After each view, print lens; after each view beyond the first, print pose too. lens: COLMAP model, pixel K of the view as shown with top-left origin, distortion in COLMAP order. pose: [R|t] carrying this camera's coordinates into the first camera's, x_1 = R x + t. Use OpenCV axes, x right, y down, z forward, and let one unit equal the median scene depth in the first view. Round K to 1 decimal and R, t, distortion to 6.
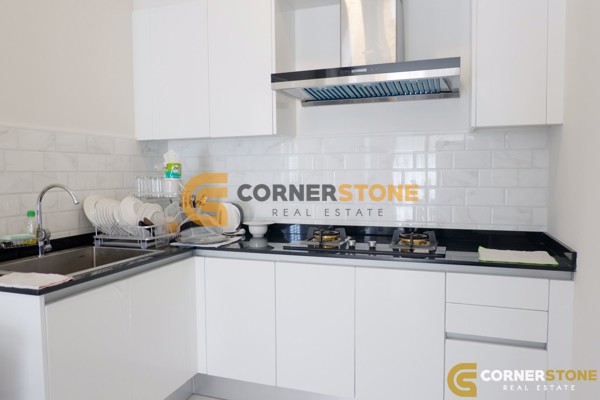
lens RADIAL K [[414.9, 0, 300.0], [0, 414.9, 200.0], [0, 0, 1]] dist [-0.030562, 0.002955]
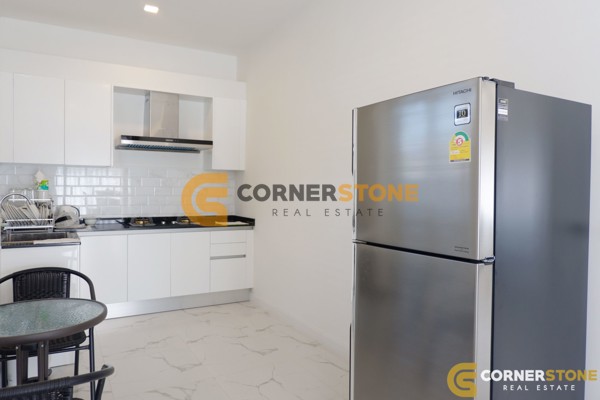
lens RADIAL K [[414.9, 0, 300.0], [0, 414.9, 200.0], [0, 0, 1]] dist [-0.030562, 0.002955]
pose [[0.615985, -0.008097, 0.787716, -1.108935], [0.041076, 0.998917, -0.021853, 0.066528], [-0.786686, 0.045818, 0.615650, -0.805200]]
